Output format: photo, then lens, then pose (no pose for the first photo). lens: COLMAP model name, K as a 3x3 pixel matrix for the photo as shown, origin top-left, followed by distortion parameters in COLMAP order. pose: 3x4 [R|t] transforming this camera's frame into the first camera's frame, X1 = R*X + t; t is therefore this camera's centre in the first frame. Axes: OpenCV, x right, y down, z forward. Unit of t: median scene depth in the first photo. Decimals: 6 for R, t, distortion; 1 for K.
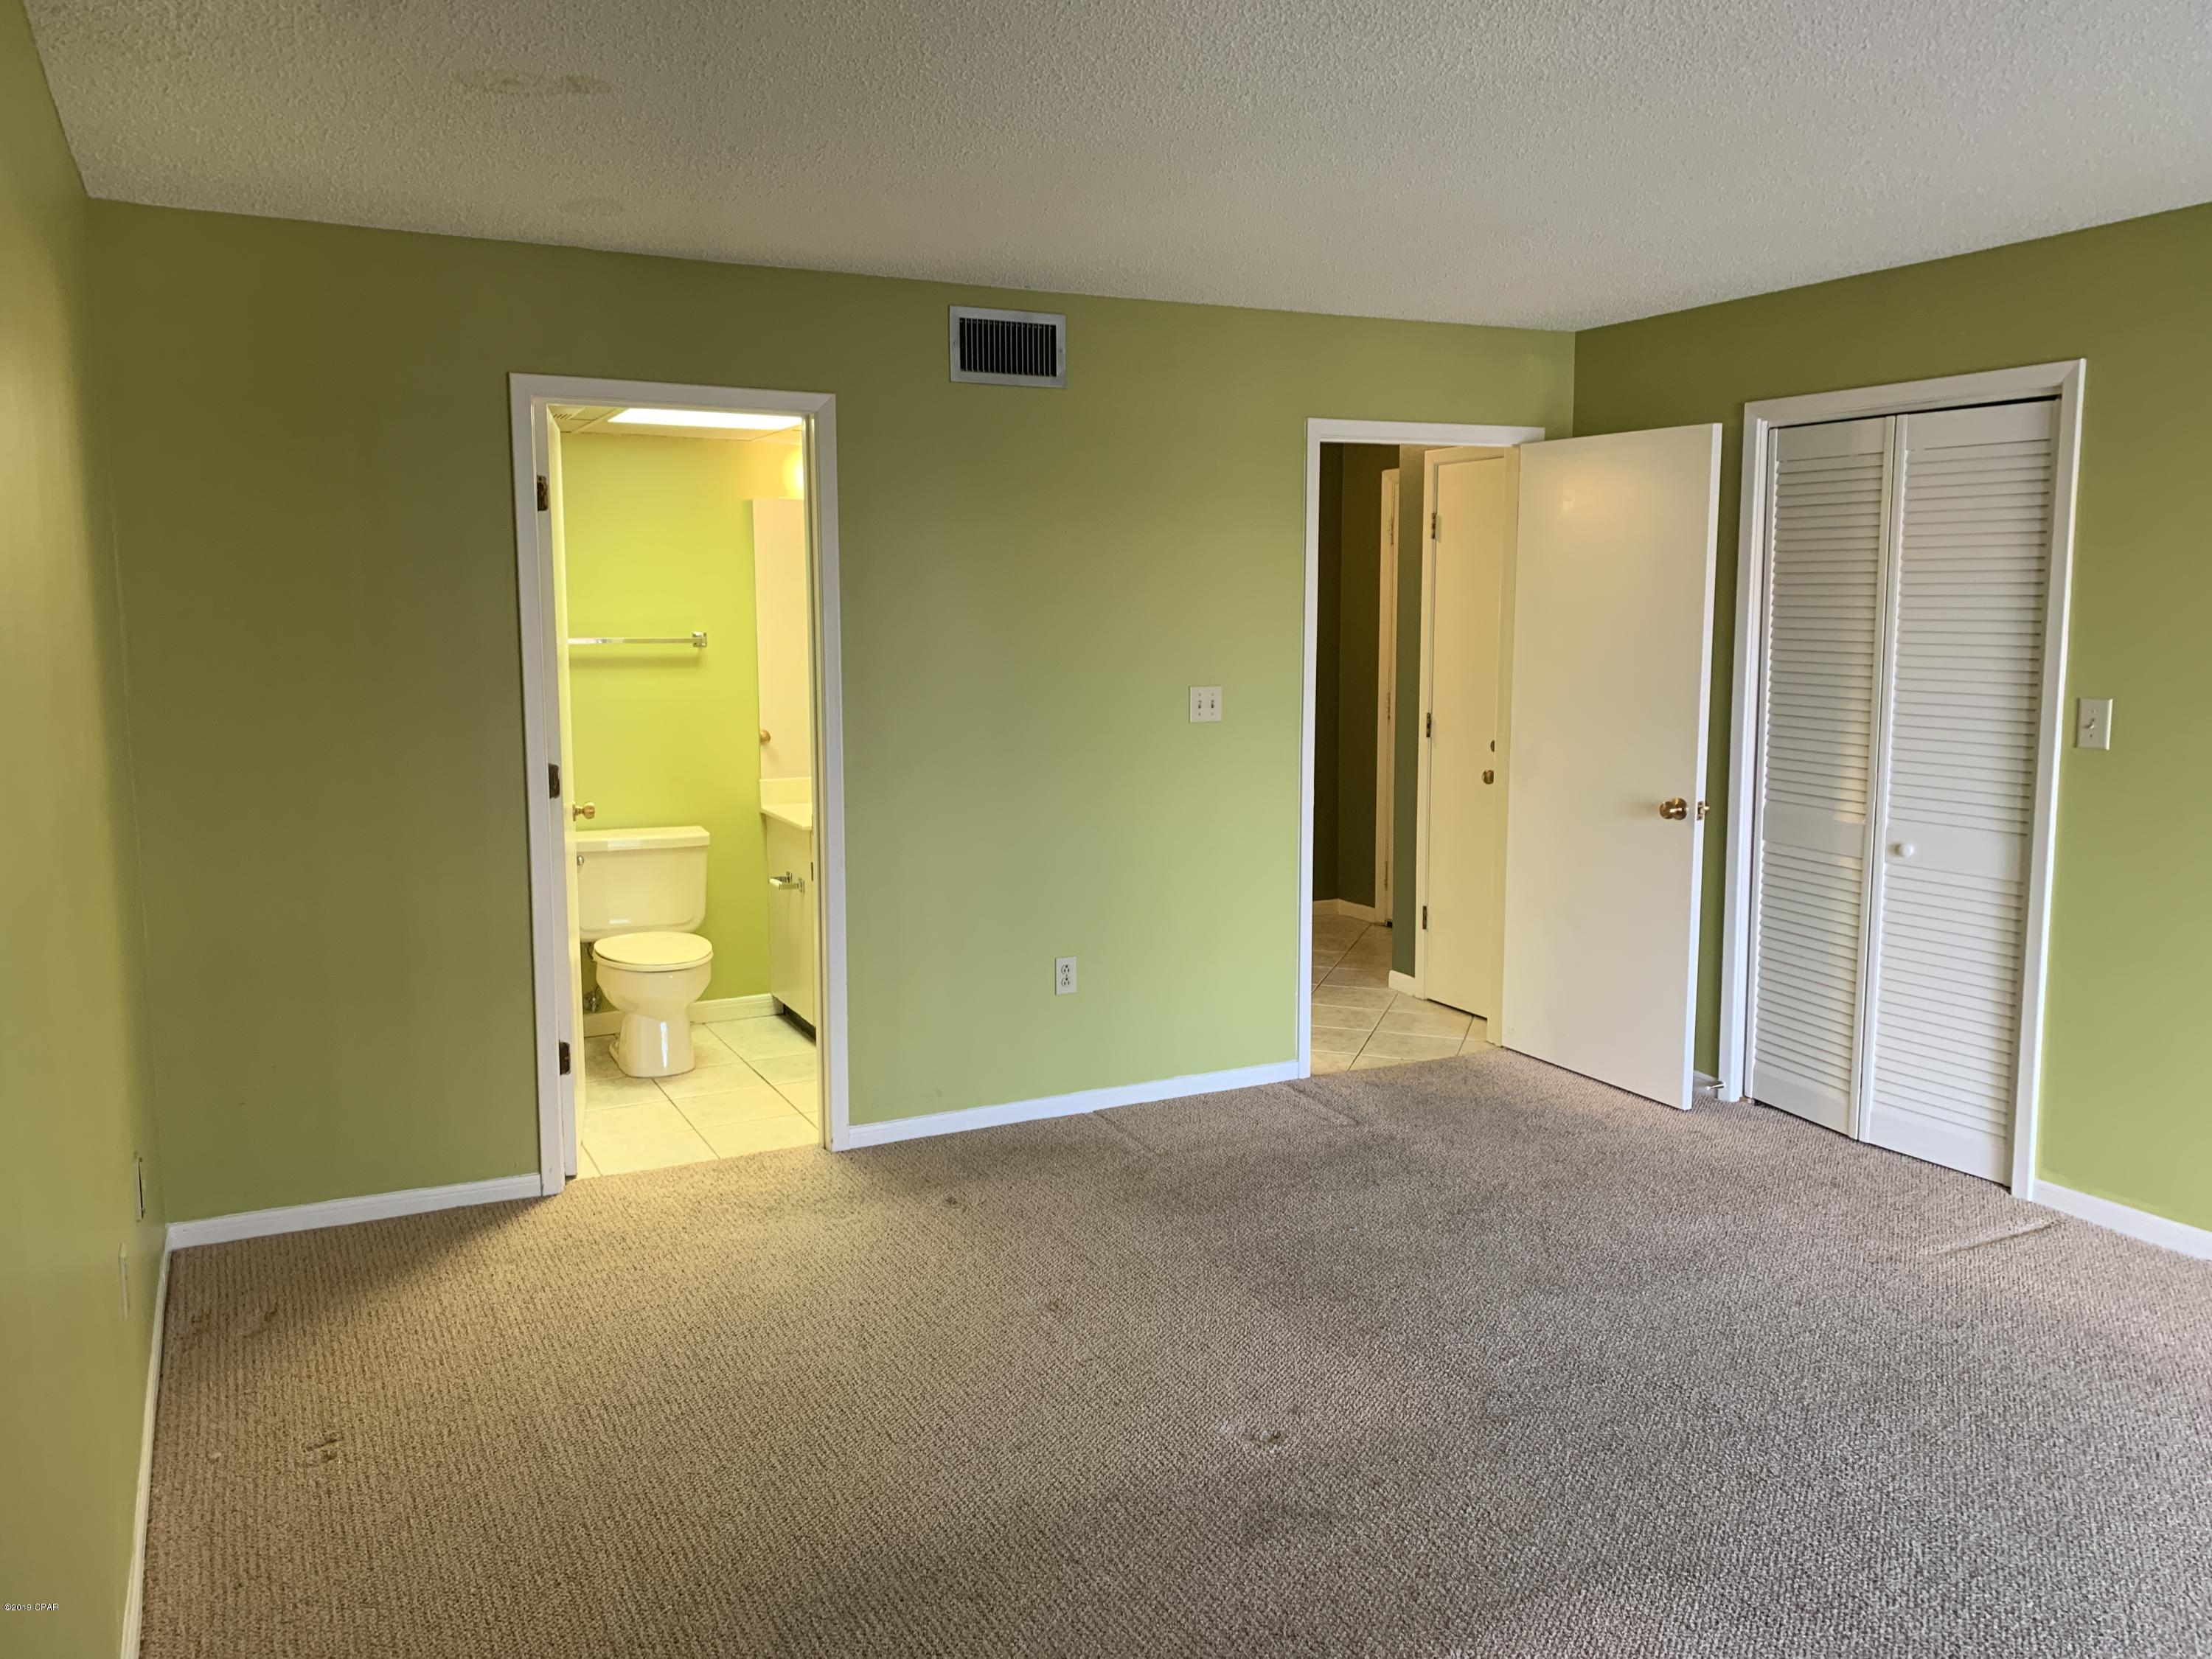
lens RADIAL K [[1687.3, 0, 1102.9], [0, 1687.3, 818.0], [0, 0, 1]] dist [0.025221, -0.005978]
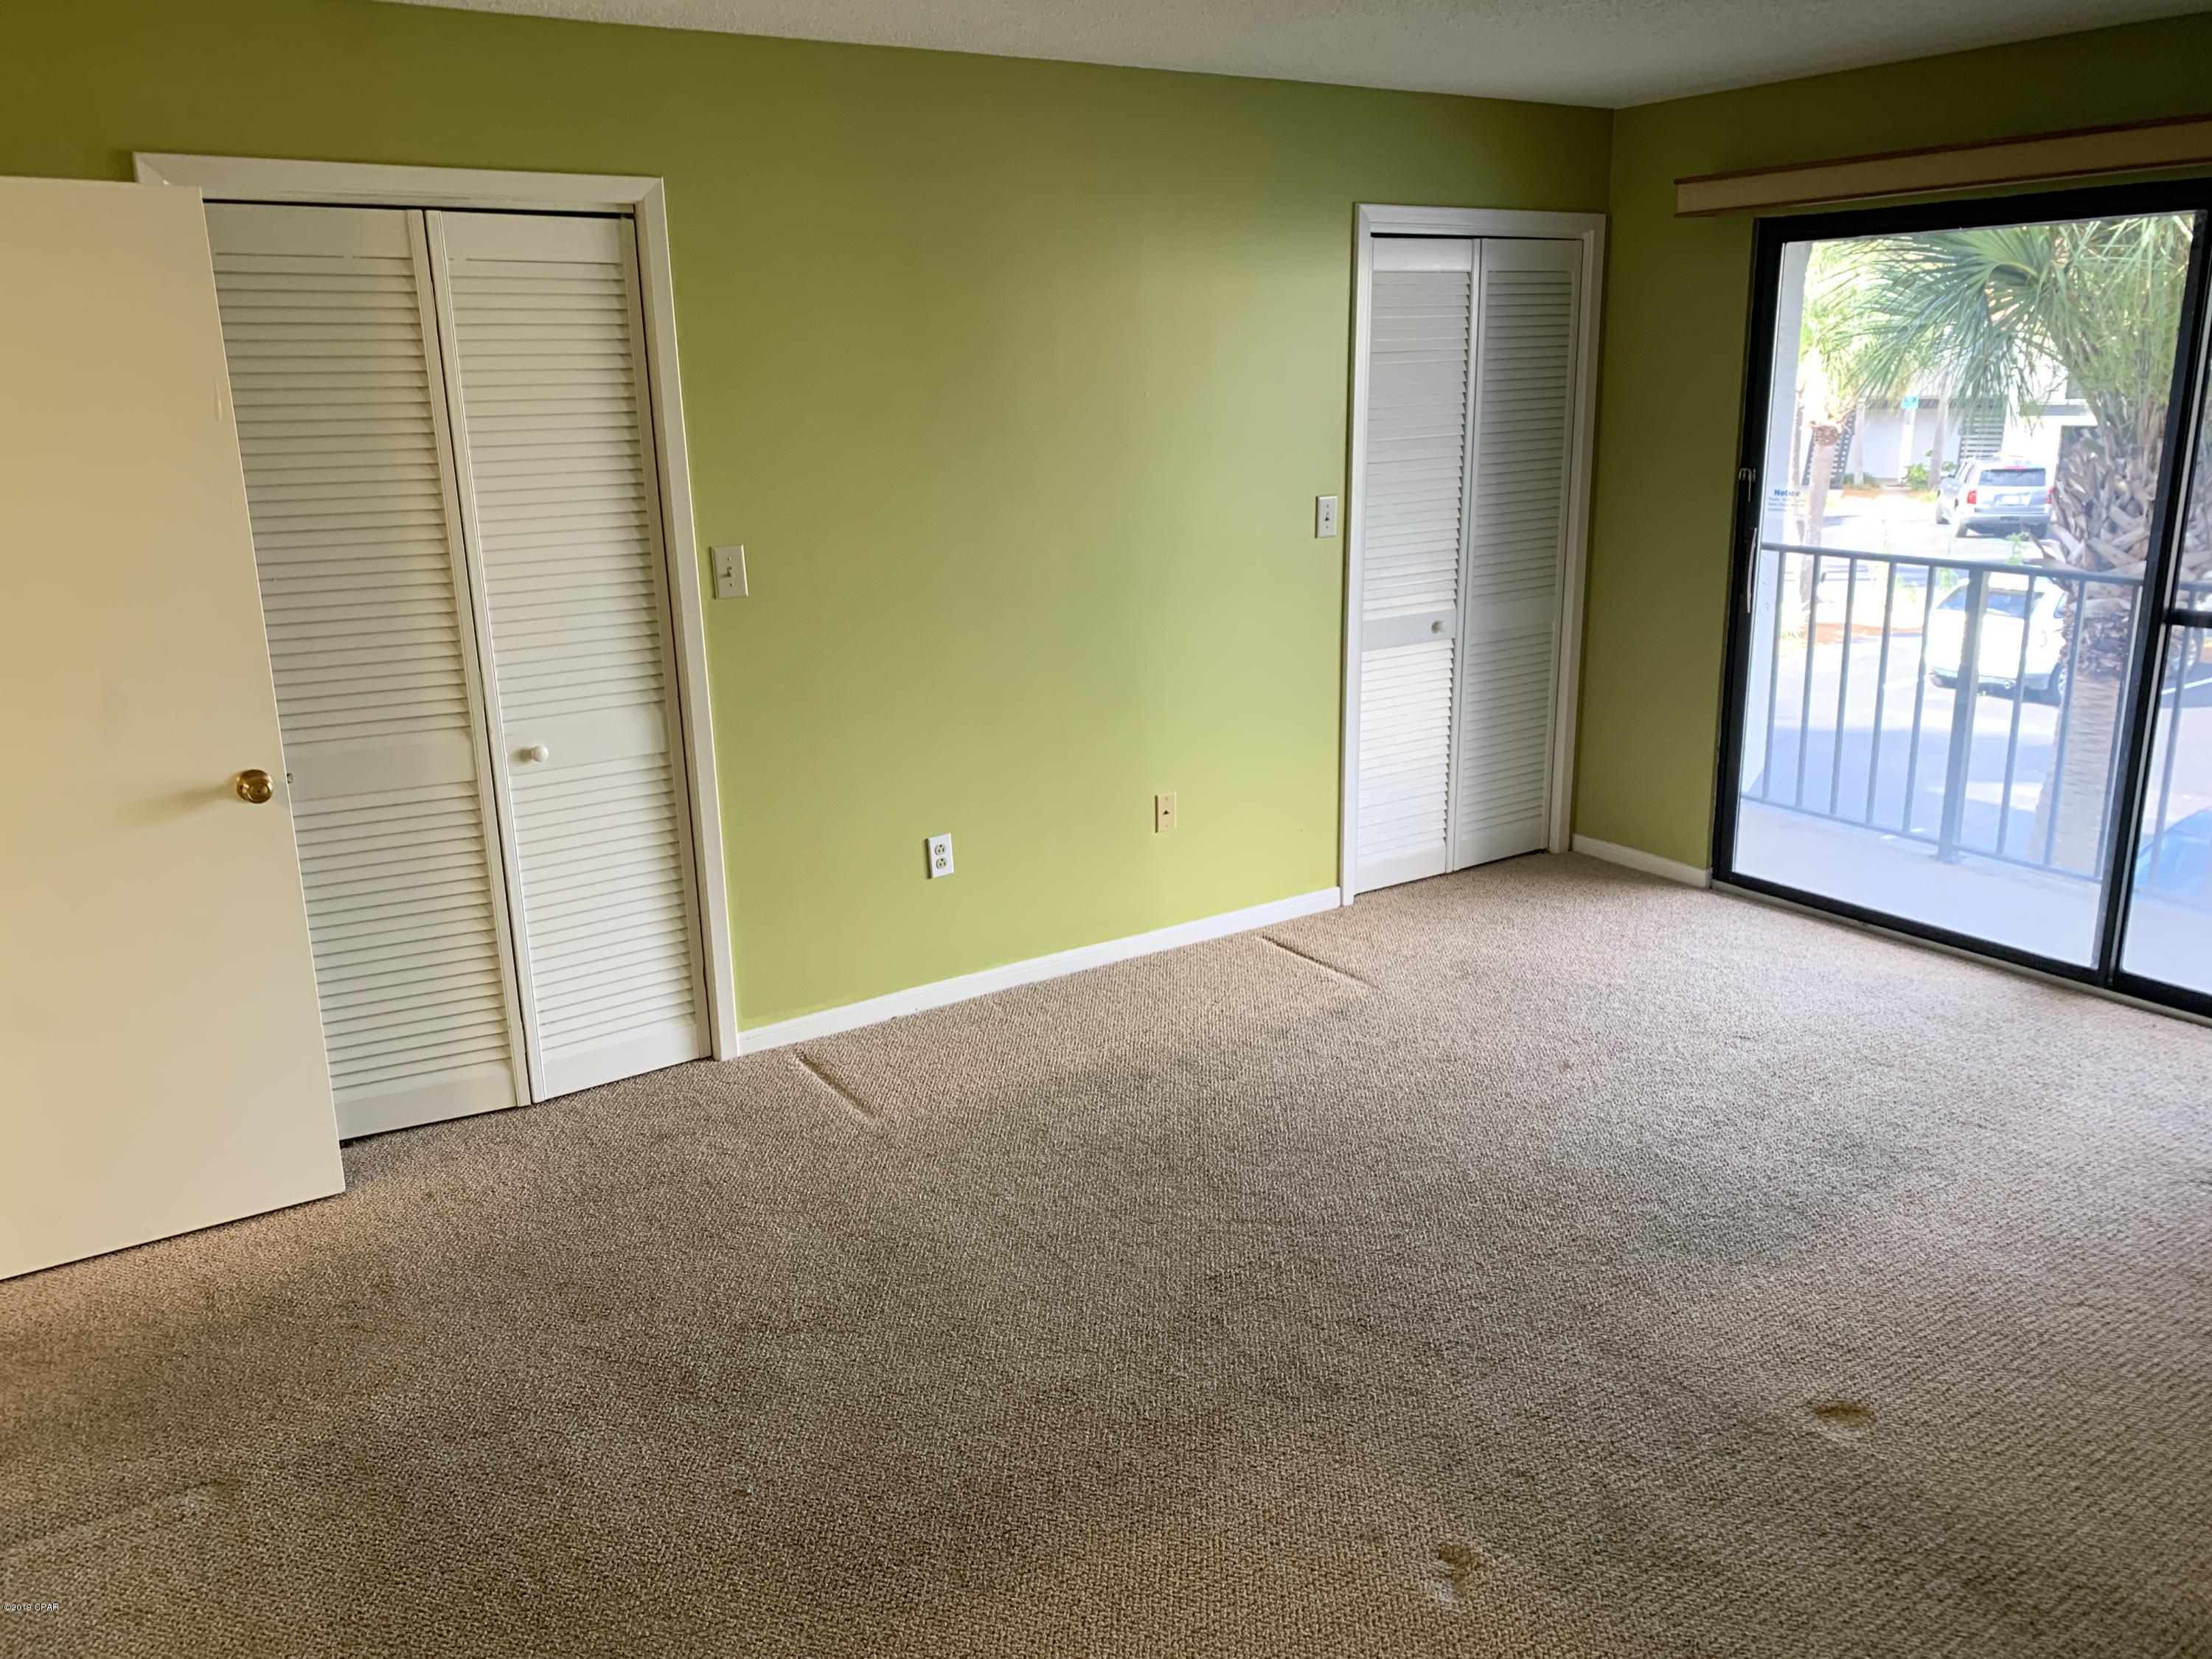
lens RADIAL K [[1687.3, 0, 1104.2], [0, 1687.3, 837.2], [0, 0, 1]] dist [0.025221, -0.005978]
pose [[-0.108347, -0.262922, 0.958714, -0.401802], [0.150006, 0.949025, 0.277217, -0.141947], [-0.982731, 0.173848, -0.063384, 0.840080]]
